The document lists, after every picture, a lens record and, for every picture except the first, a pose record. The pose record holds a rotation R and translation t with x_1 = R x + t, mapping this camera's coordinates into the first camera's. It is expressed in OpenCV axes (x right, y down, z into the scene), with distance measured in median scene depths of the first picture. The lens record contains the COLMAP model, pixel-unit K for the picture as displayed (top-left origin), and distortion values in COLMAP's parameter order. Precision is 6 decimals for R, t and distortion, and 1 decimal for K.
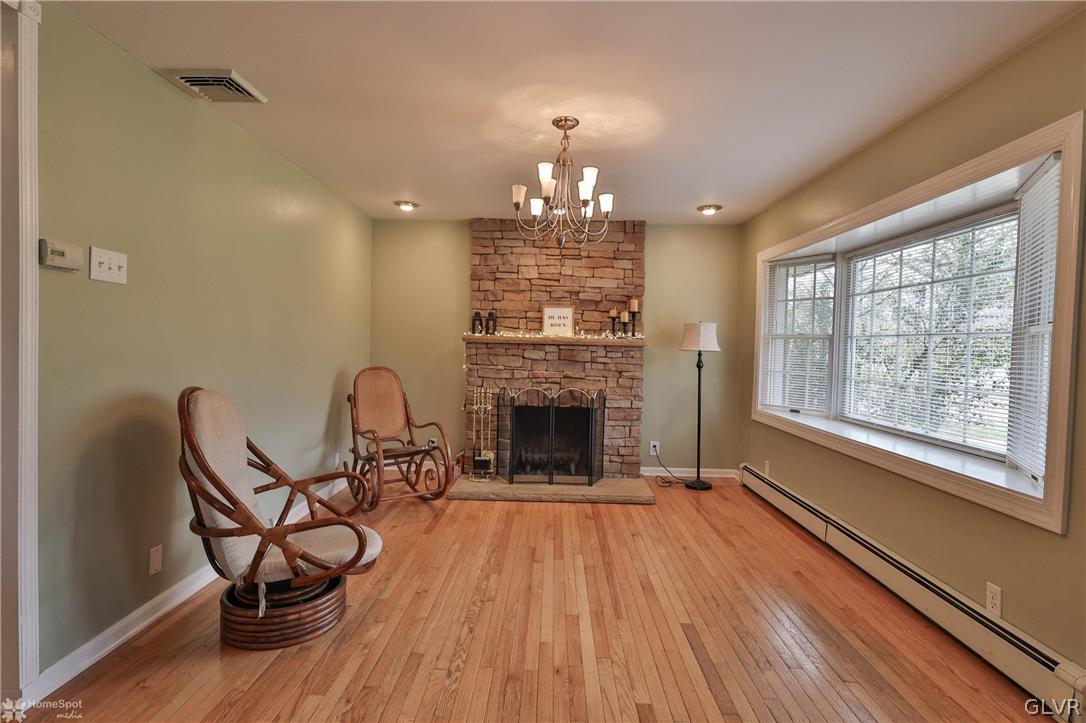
lens RADIAL K [[534.7, 0, 545.7], [0, 534.7, 358.6], [0, 0, 1]] dist [-0.002655, 0.002116]
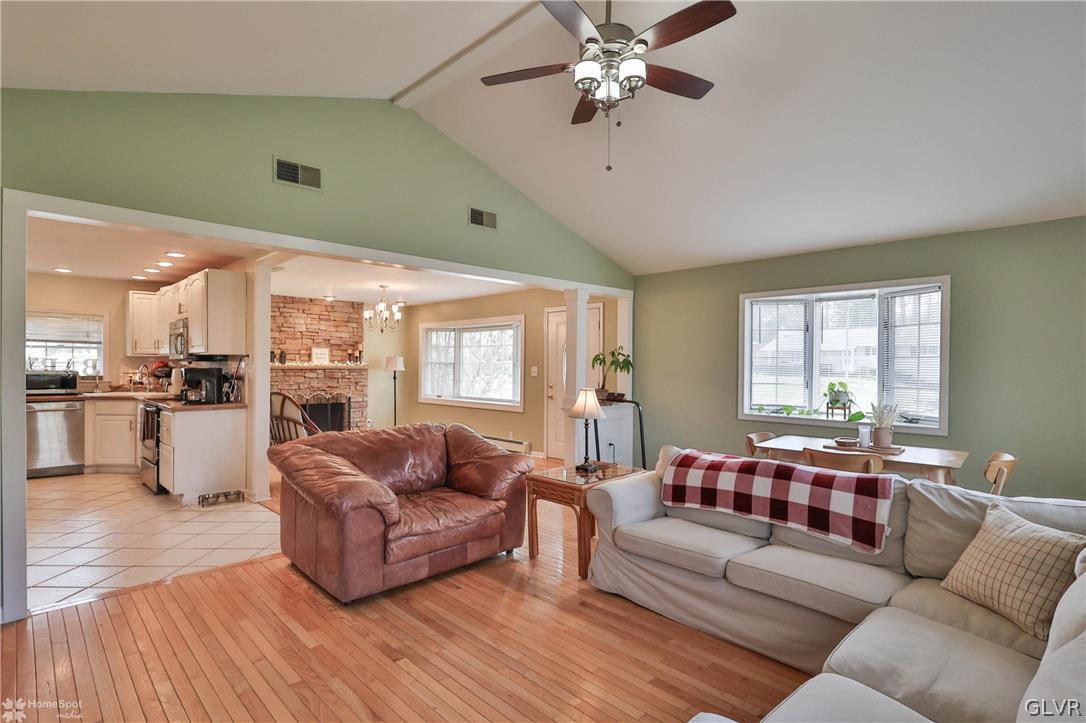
lens RADIAL K [[534.7, 0, 543.9], [0, 534.7, 365.2], [0, 0, 1]] dist [-0.002655, 0.002116]
pose [[0.703411, -0.019763, 0.710509, -0.727049], [0.025993, 0.999660, 0.002073, -0.023296], [-0.710308, 0.017010, 0.703685, -0.795541]]
